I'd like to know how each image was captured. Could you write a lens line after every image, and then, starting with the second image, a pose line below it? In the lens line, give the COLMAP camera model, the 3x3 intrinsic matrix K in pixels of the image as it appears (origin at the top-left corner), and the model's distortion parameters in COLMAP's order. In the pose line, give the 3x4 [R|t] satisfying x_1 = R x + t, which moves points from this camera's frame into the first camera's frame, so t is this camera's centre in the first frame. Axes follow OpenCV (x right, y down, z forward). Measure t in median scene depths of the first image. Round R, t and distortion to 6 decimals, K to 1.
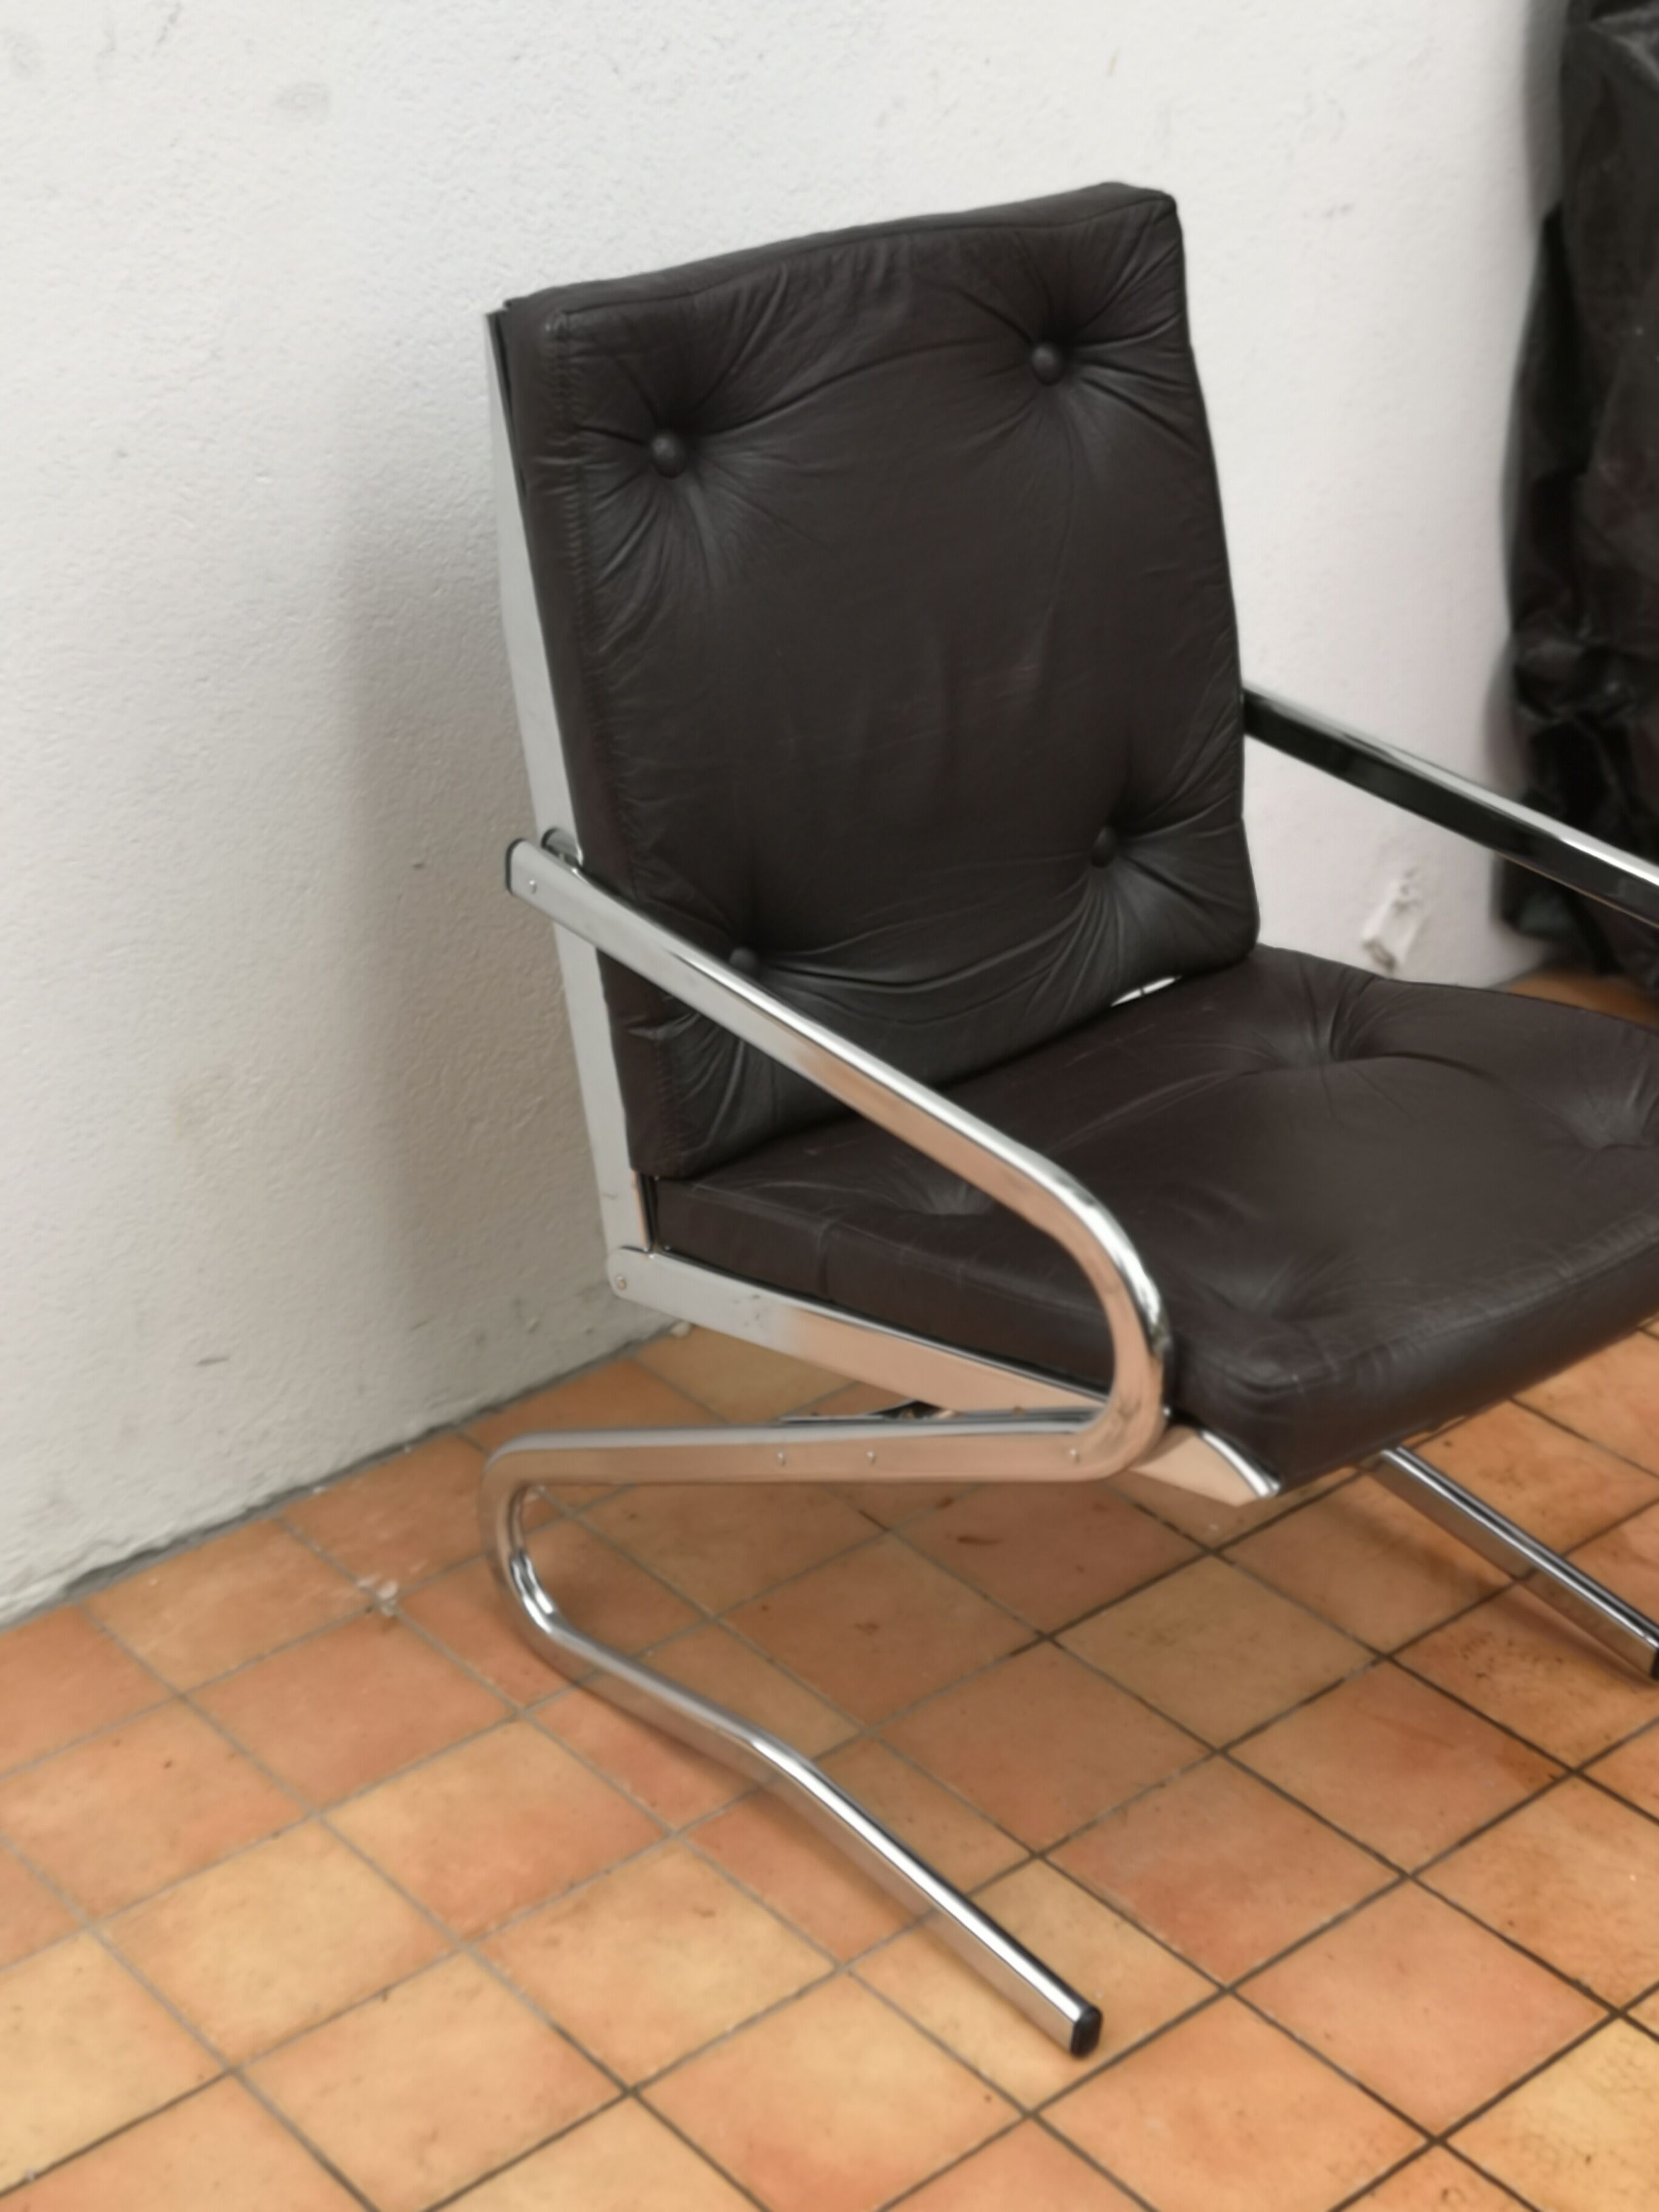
lens RADIAL K [[3522.6, 0, 833.3], [0, 3522.6, 1070.1], [0, 0, 1]] dist [-0.008212, 0.298937]
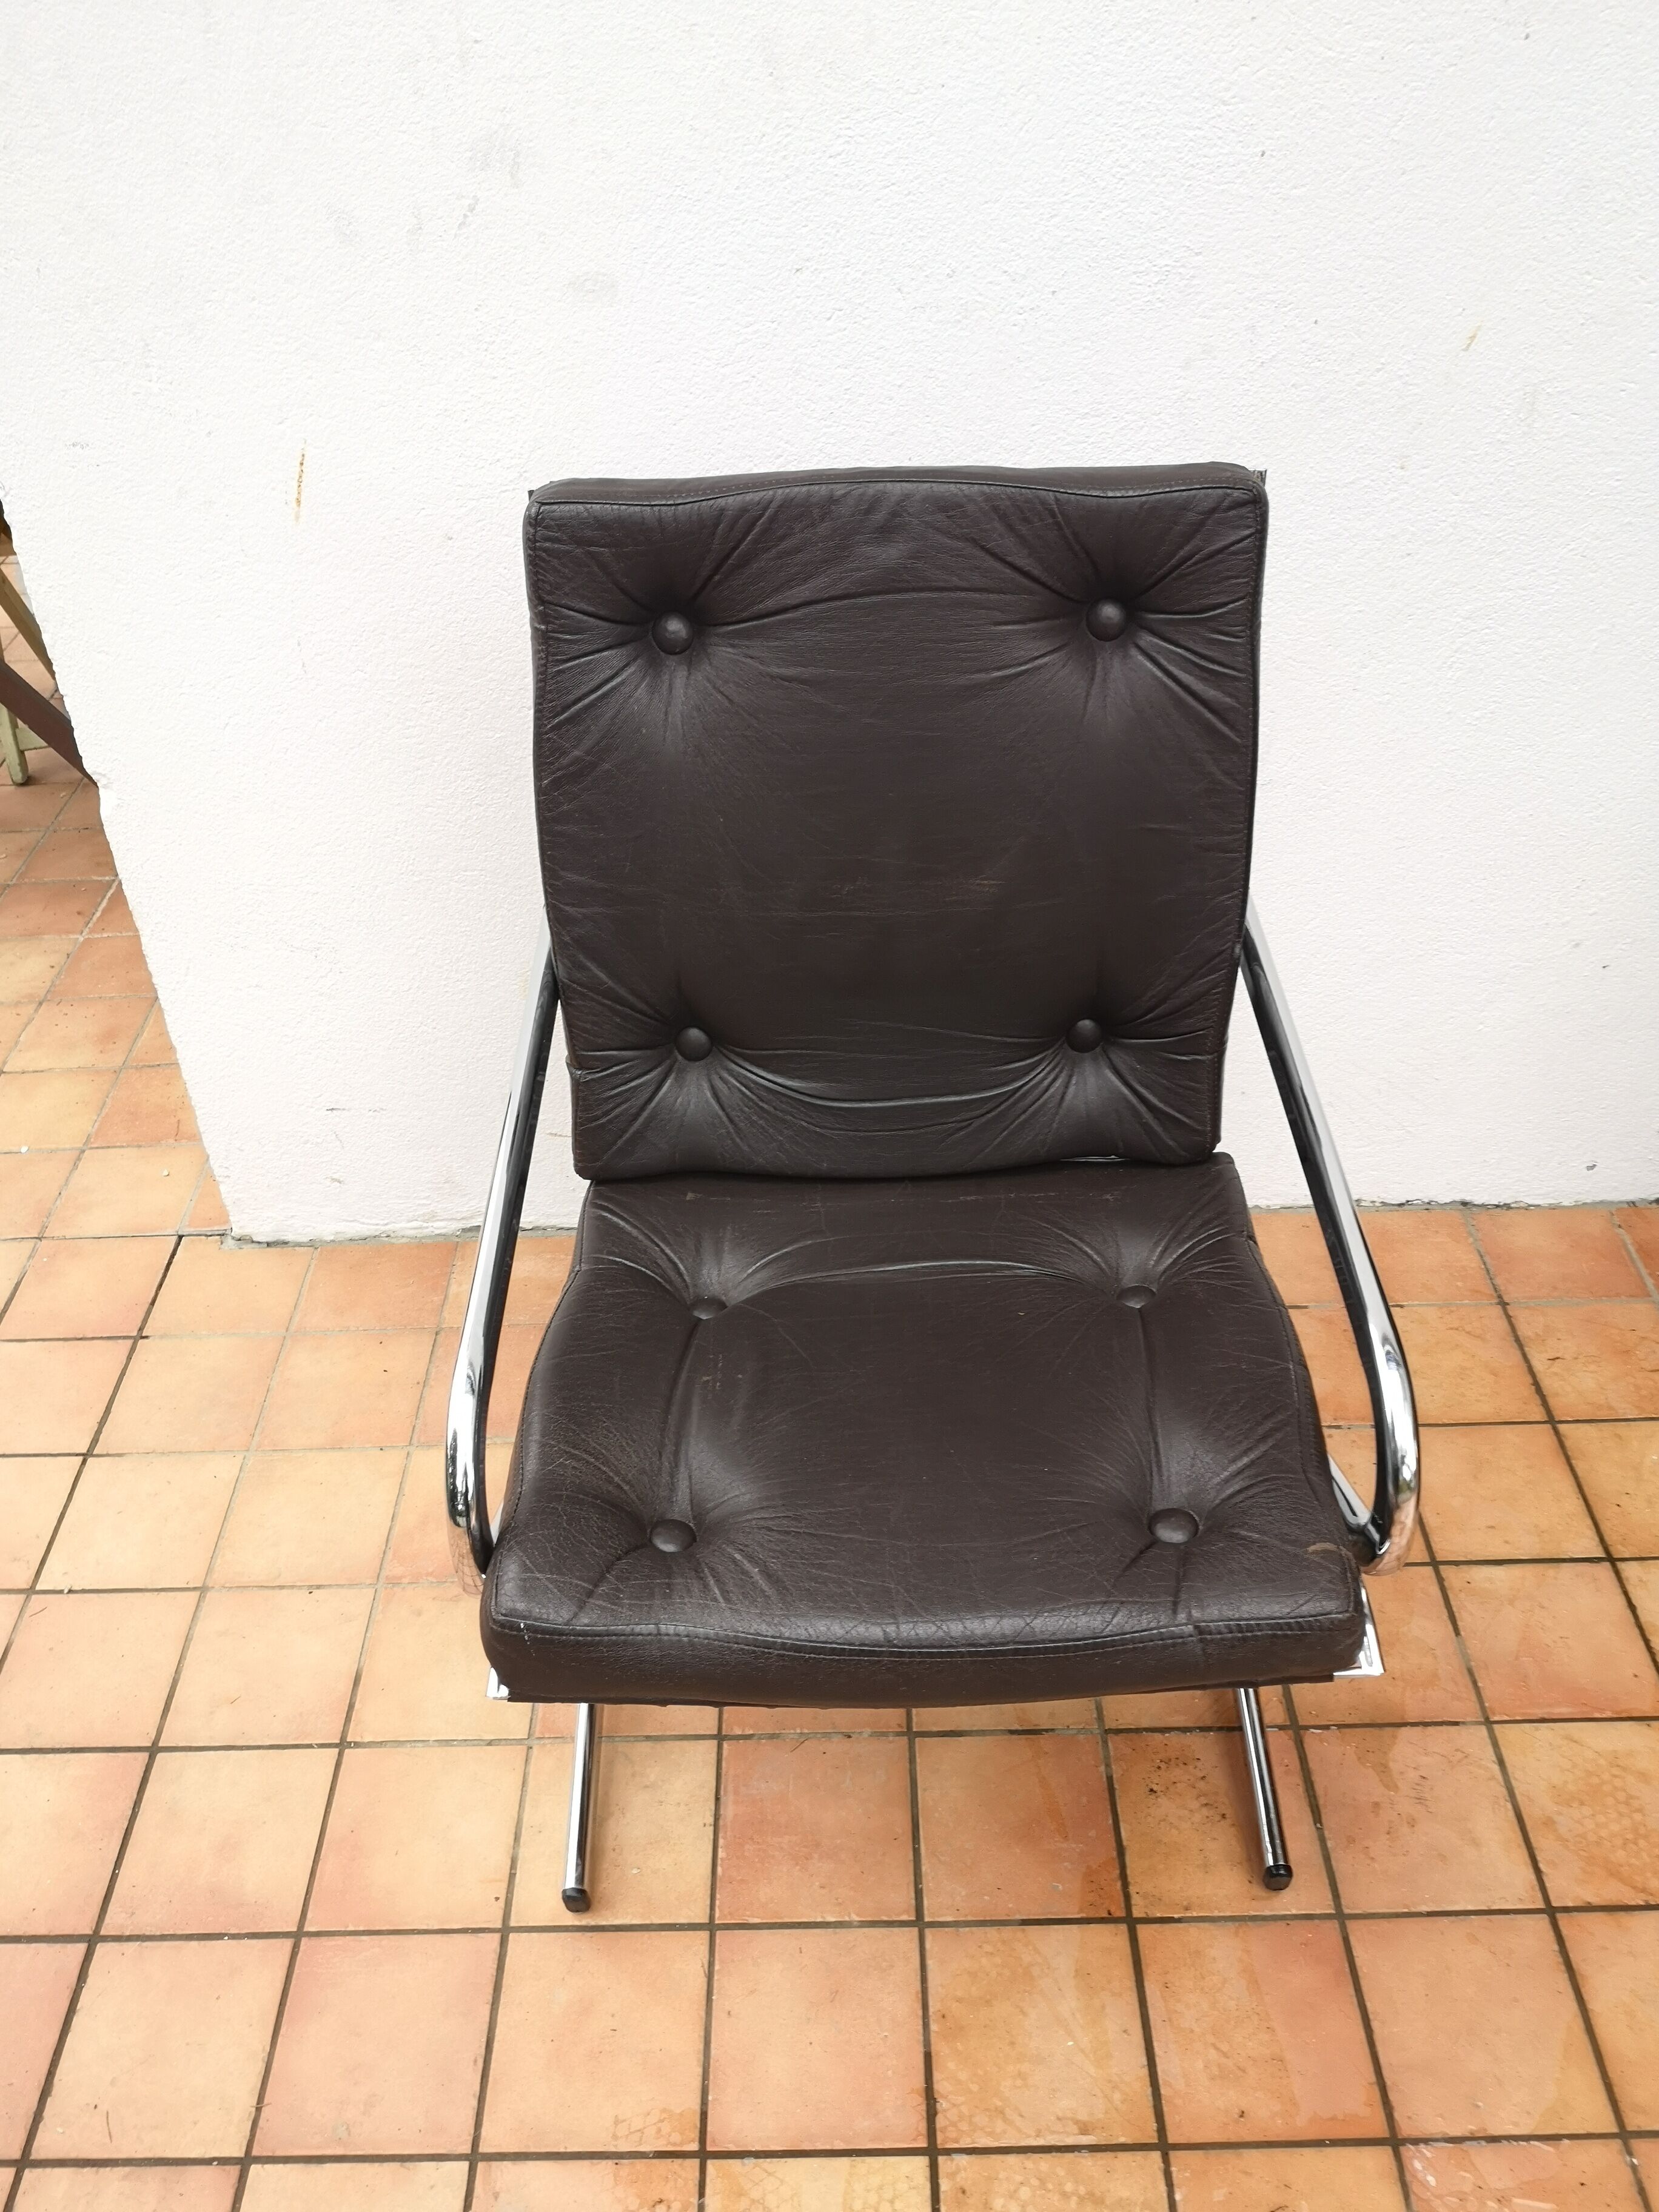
lens RADIAL K [[1715.0, 0, 863.7], [0, 1715.0, 1104.9], [0, 0, 1]] dist [0.001066, -0.011062]
pose [[0.770828, 0.374938, -0.515020, 0.335152], [-0.258504, 0.922997, 0.285047, -0.192936], [0.582237, -0.086588, 0.808395, 0.503951]]
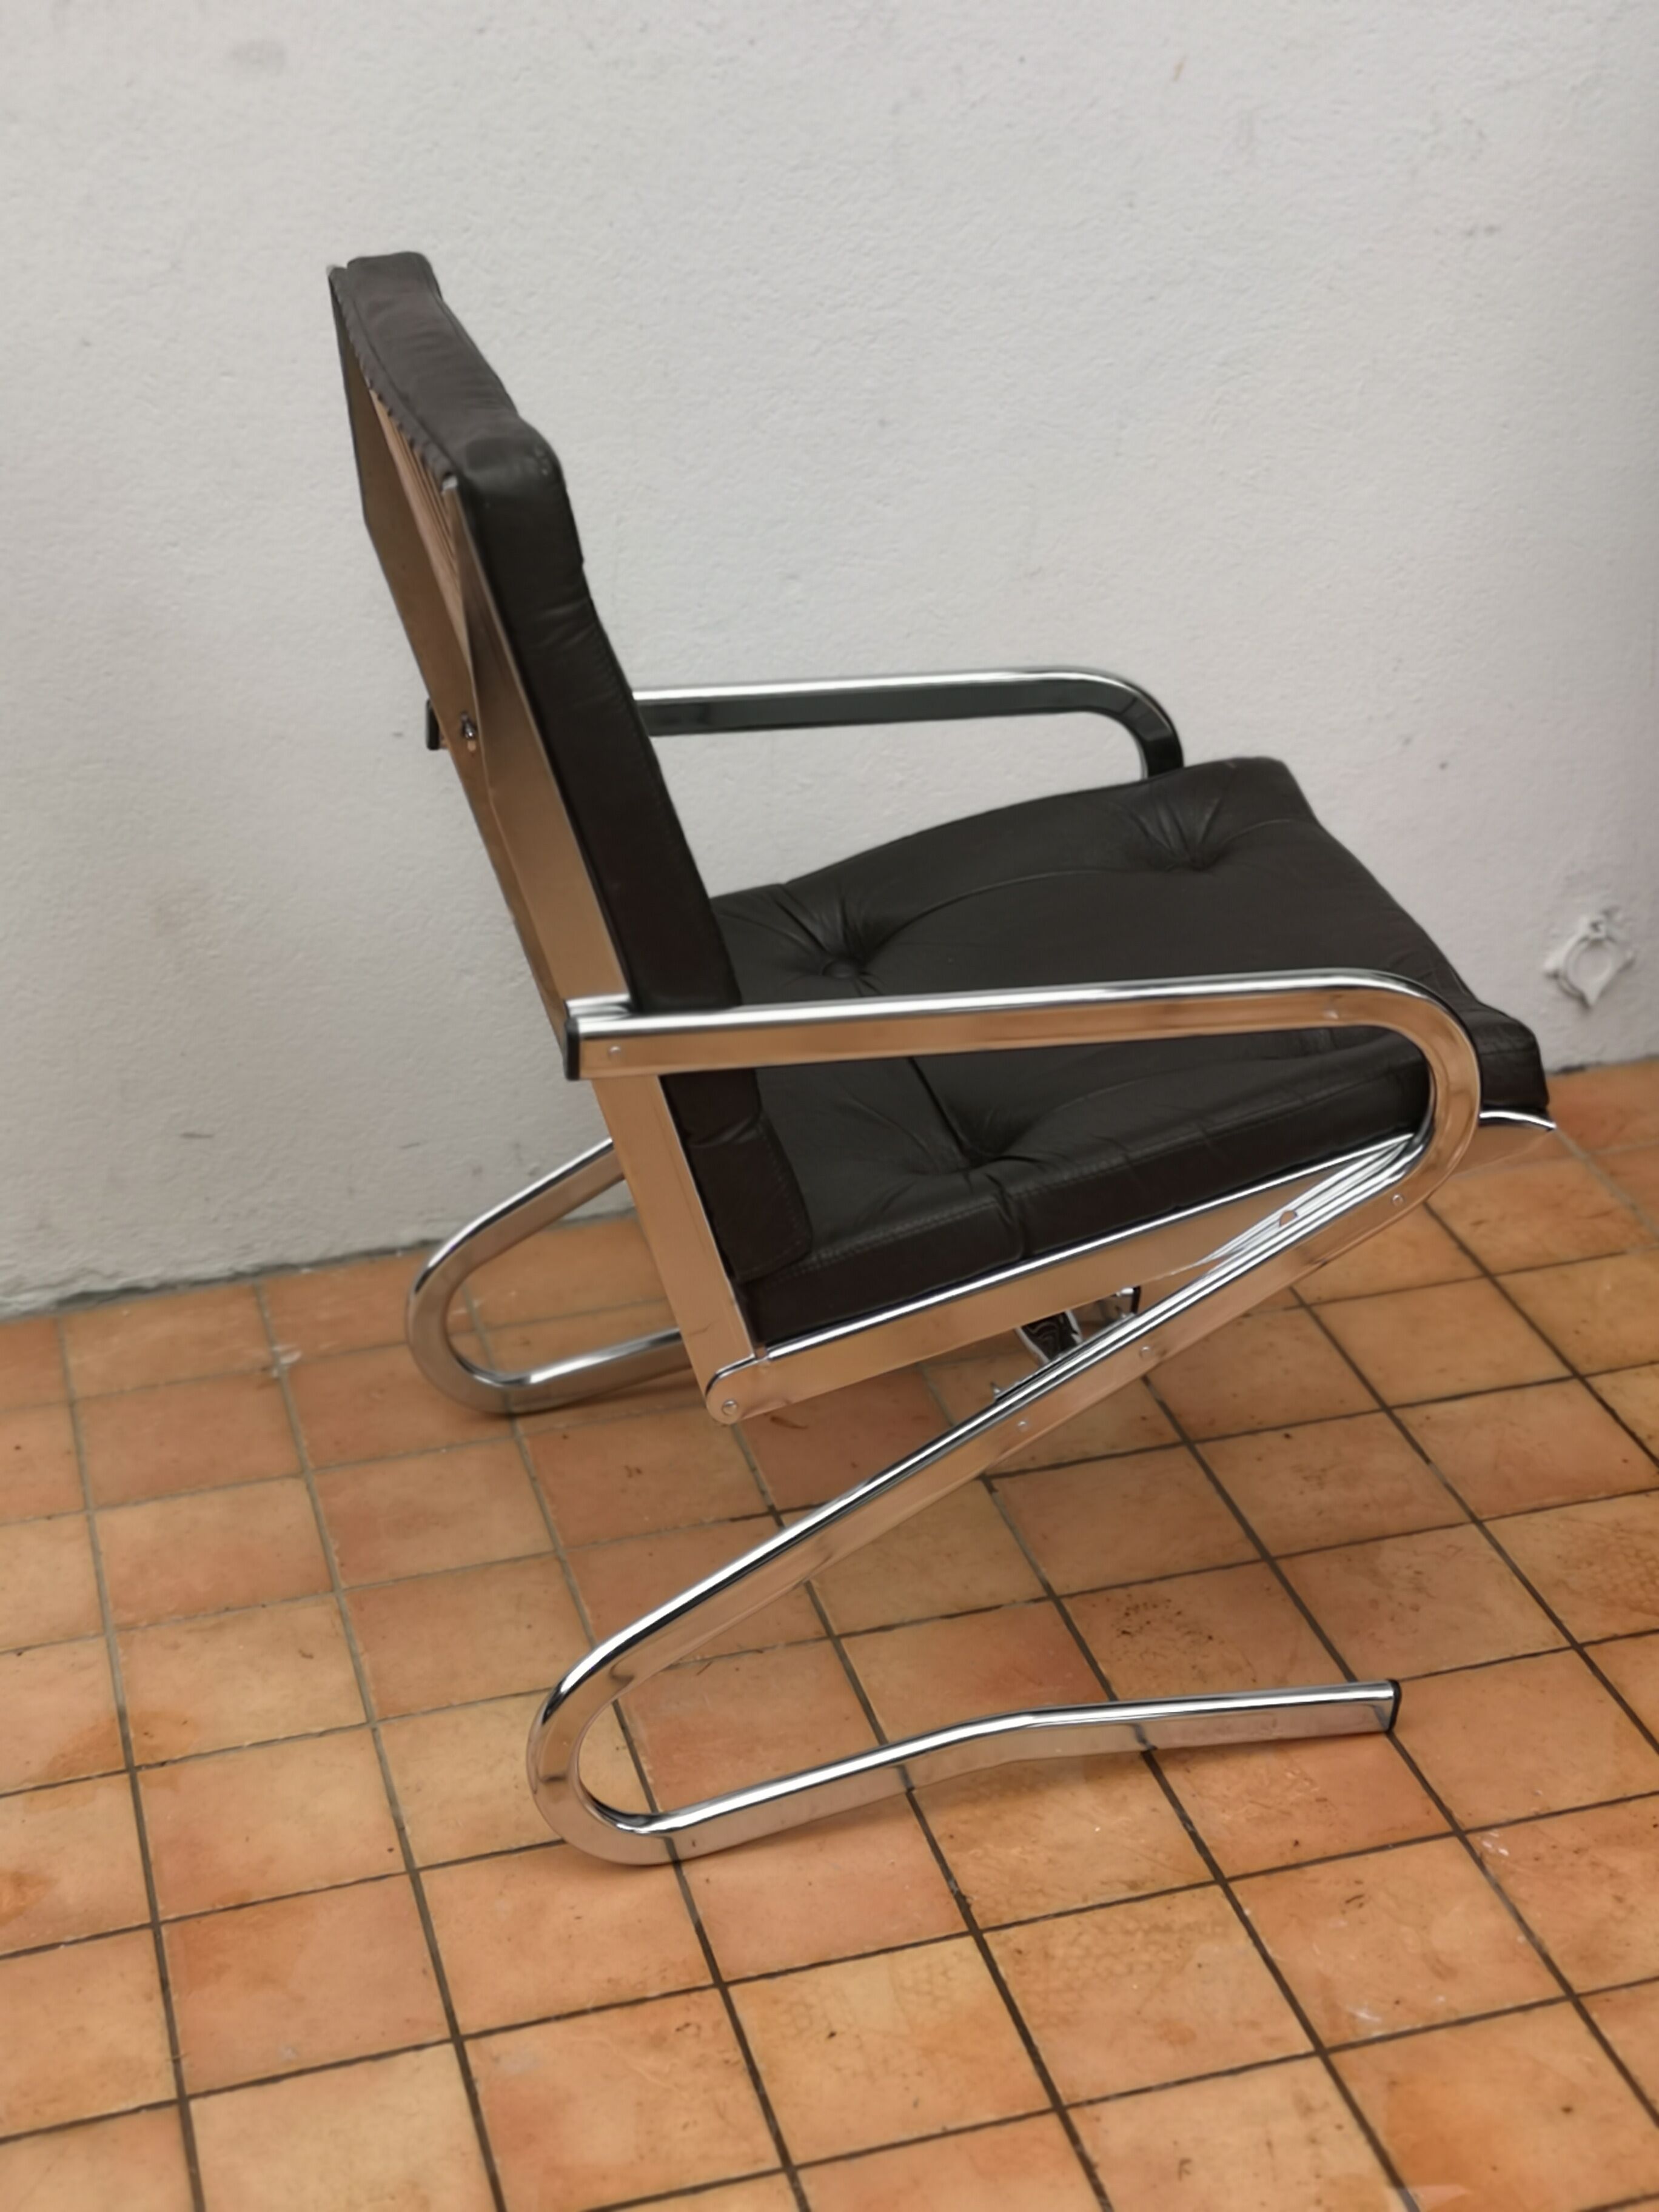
lens RADIAL K [[3461.0, 0, 823.3], [0, 3461.0, 1052.3], [0, 0, 1]] dist [0.053051, -0.086002]
pose [[0.904096, 0.156874, -0.397494, 0.498593], [-0.161419, 0.986635, 0.022237, -0.004187], [0.395670, 0.044059, 0.917335, 0.028998]]
